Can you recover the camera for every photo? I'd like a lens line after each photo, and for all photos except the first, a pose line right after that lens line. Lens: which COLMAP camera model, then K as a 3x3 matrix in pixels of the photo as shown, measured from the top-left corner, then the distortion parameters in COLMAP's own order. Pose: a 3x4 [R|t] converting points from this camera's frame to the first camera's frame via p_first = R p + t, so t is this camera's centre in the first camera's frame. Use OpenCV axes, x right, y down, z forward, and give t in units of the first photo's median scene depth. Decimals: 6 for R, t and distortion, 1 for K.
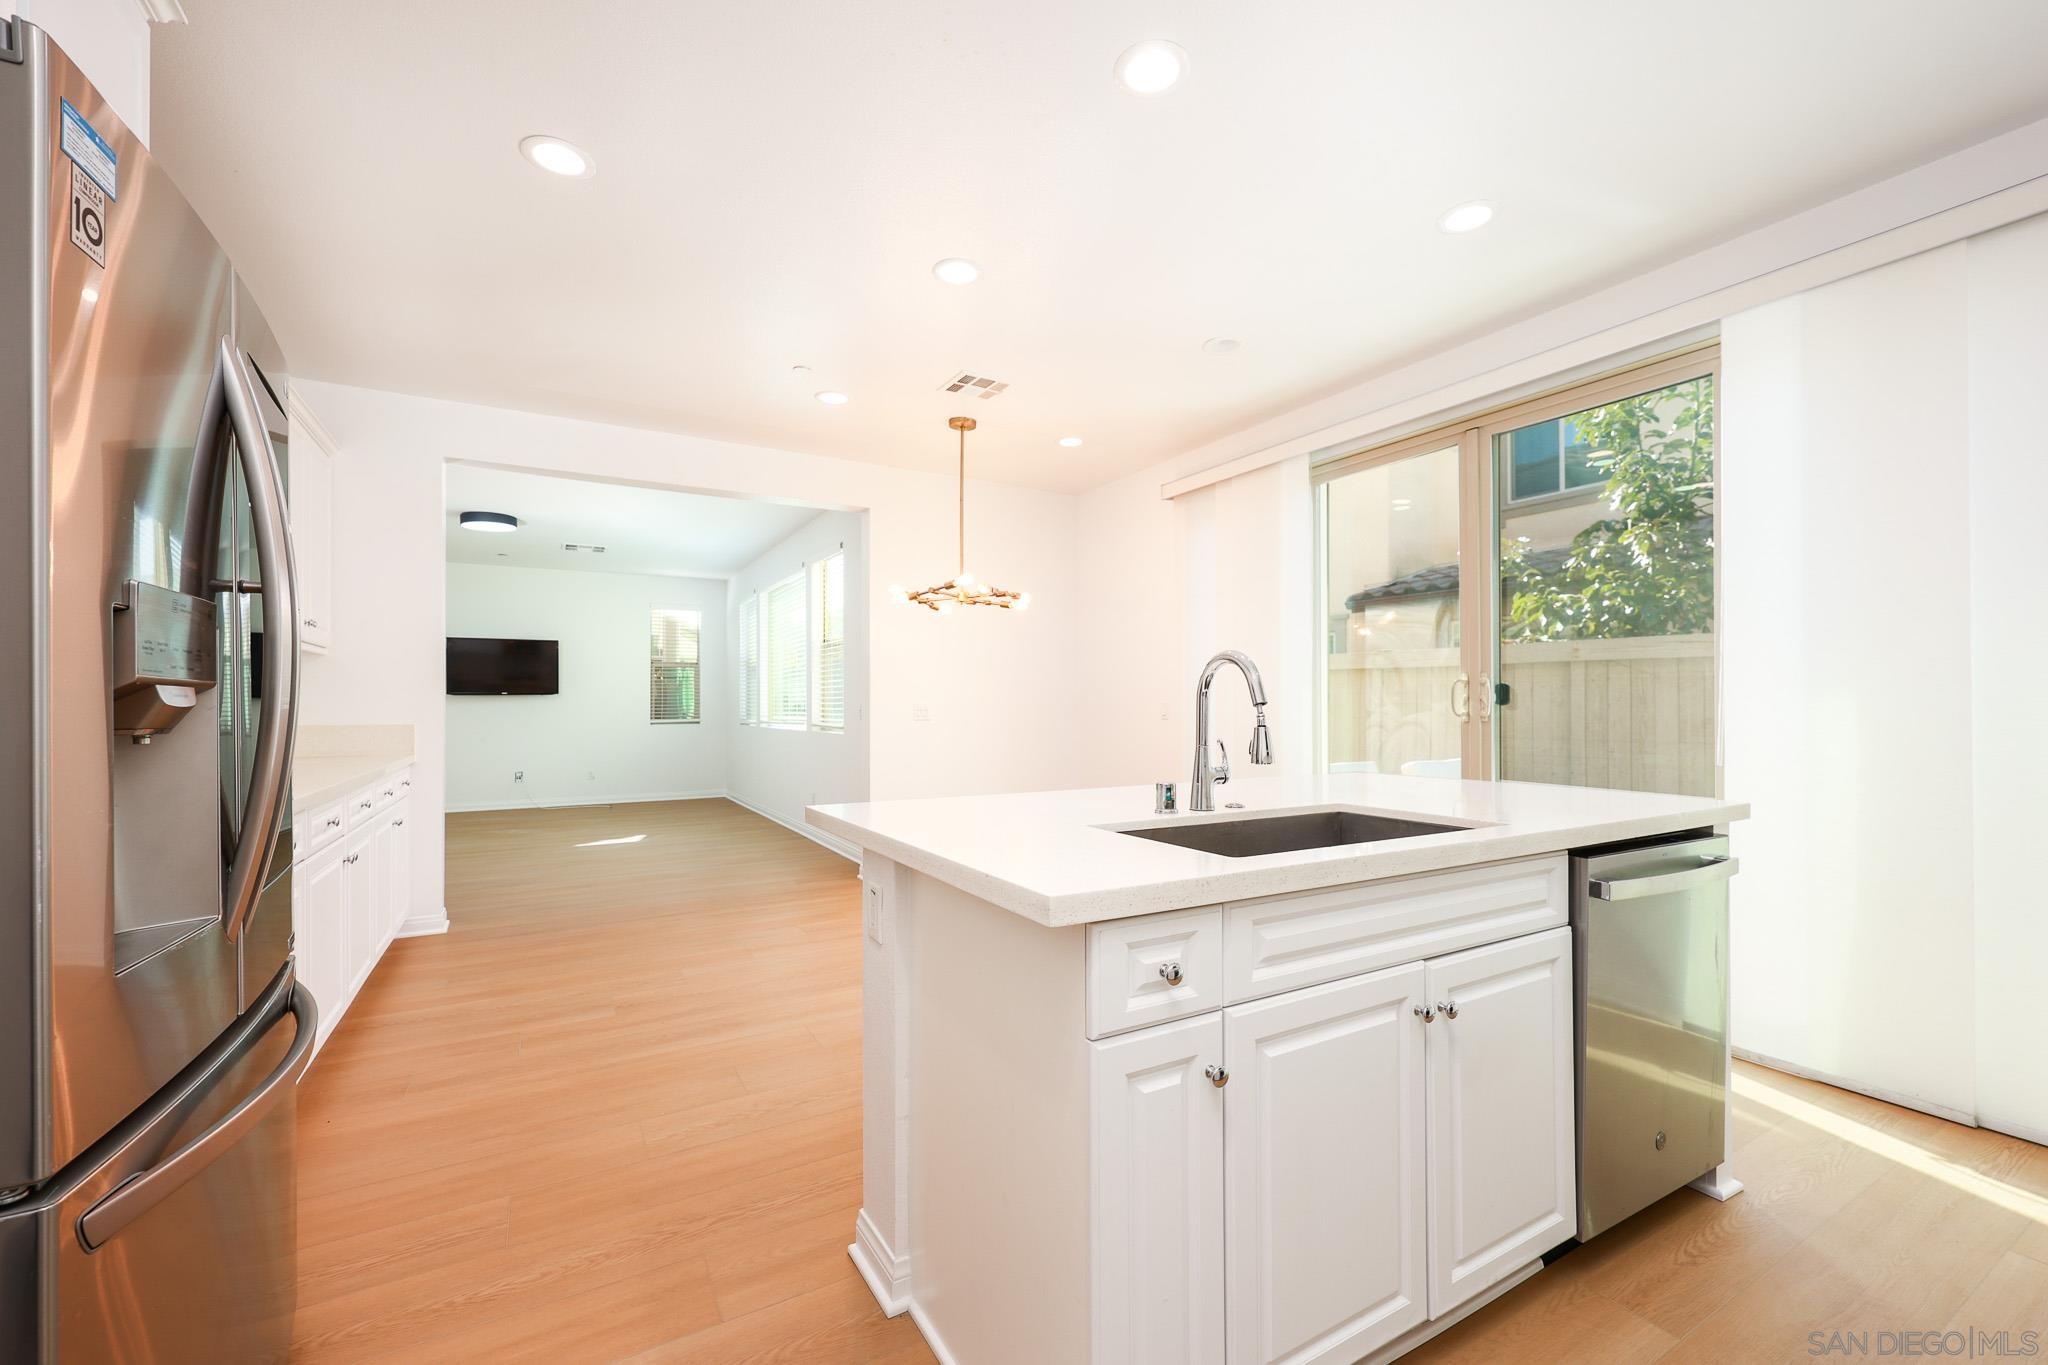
lens RADIAL K [[830.9, 0, 1028.3], [0, 830.9, 693.7], [0, 0, 1]] dist [0.000243, 0.000610]
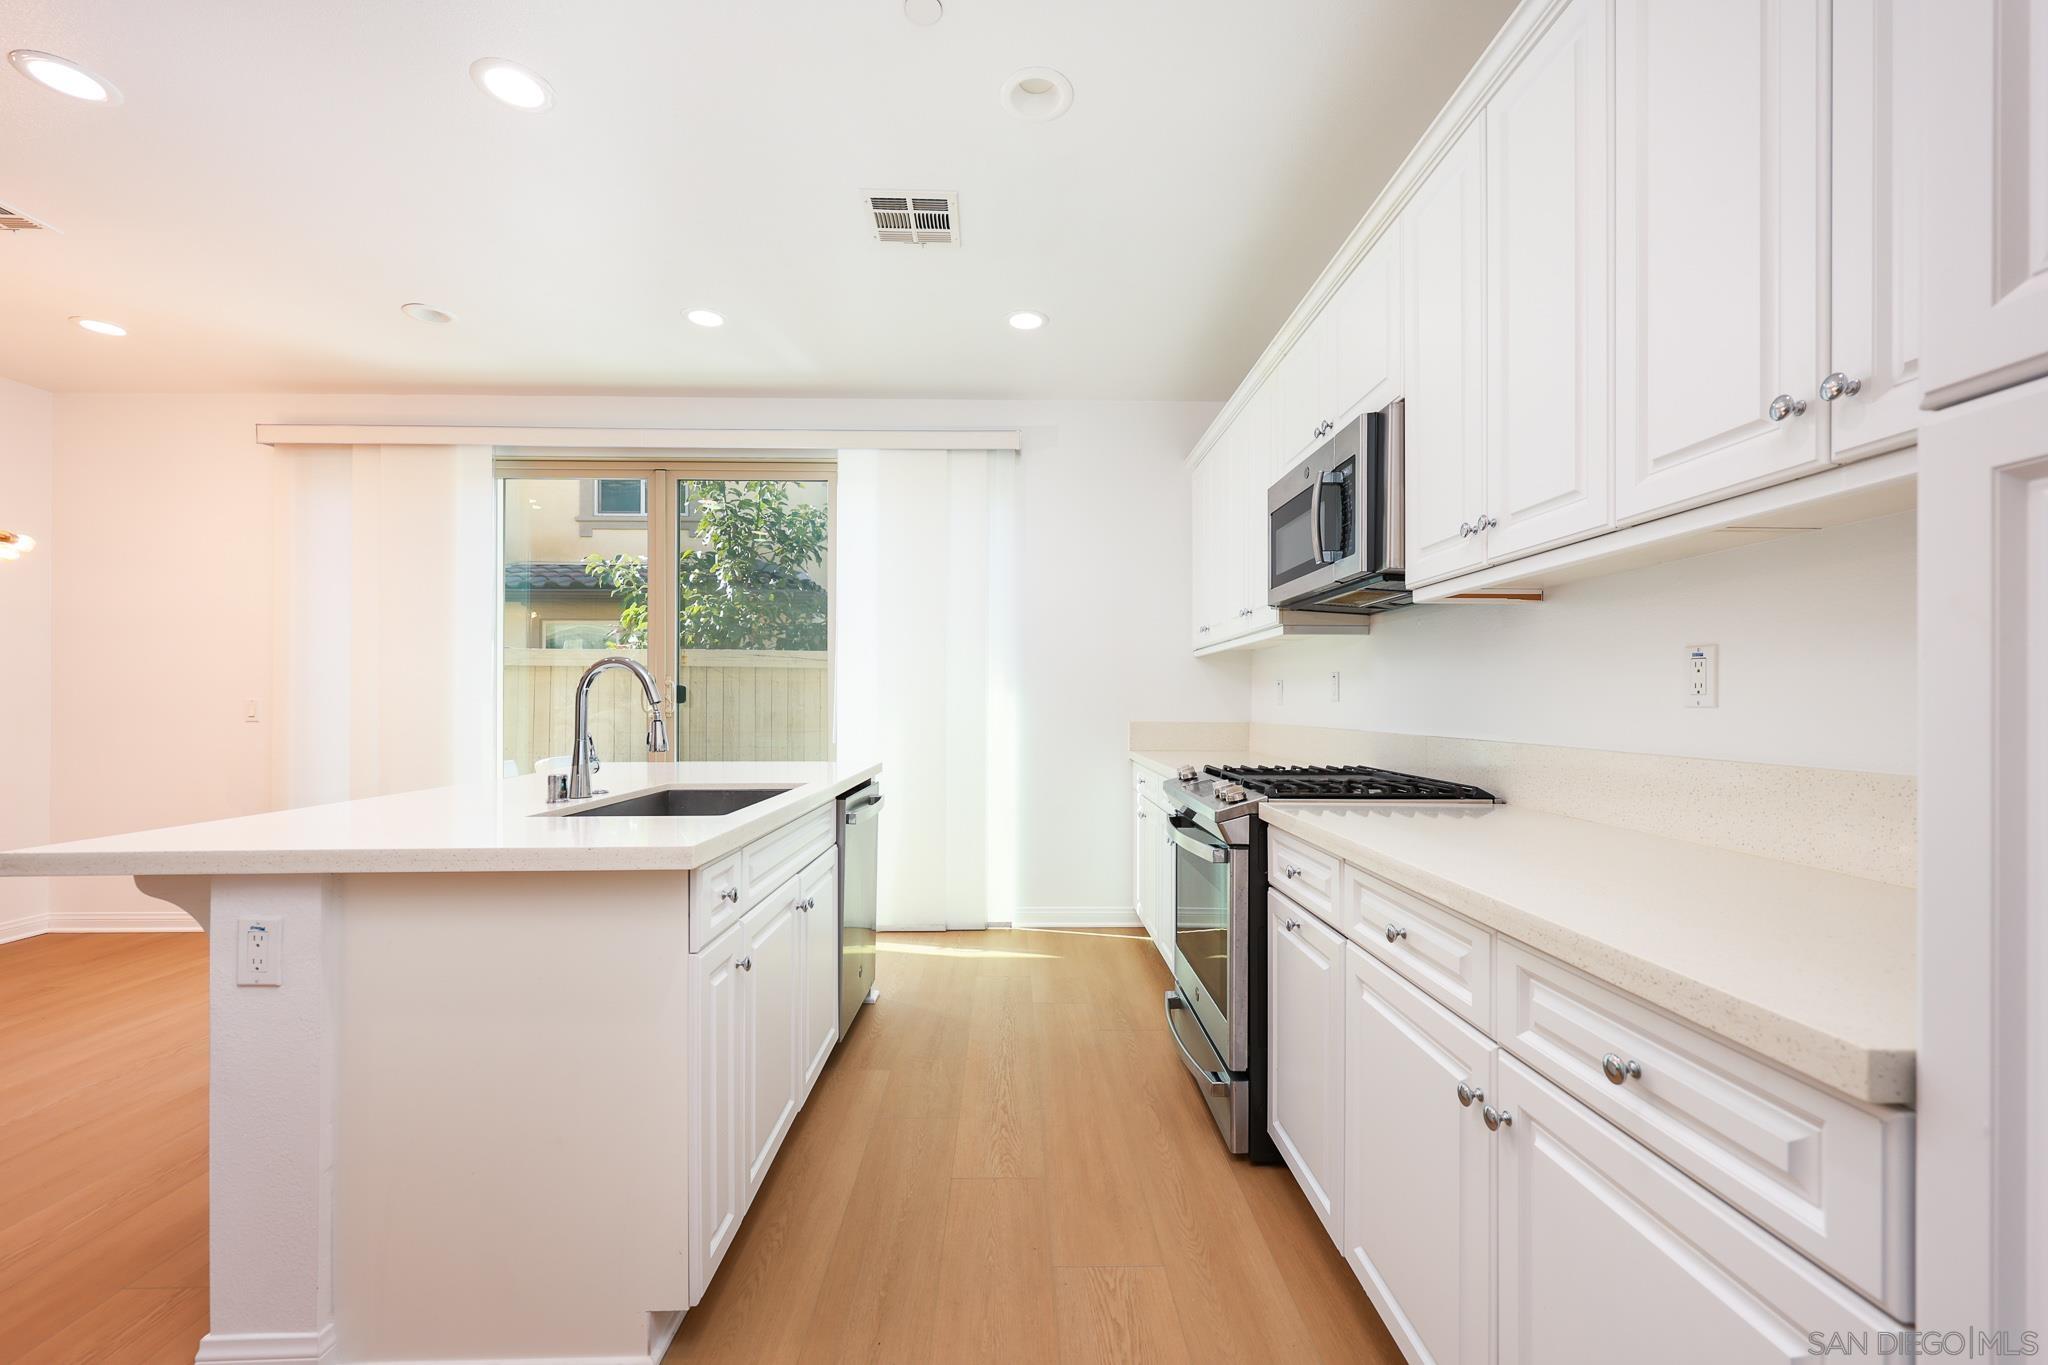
lens RADIAL K [[830.9, 0, 1028.3], [0, 830.9, 693.7], [0, 0, 1]] dist [0.000243, 0.000610]
pose [[0.483415, 0.008690, 0.875348, -0.246976], [-0.011165, 0.999931, -0.003760, -0.000800], [-0.875320, -0.007956, 0.483478, -0.033351]]
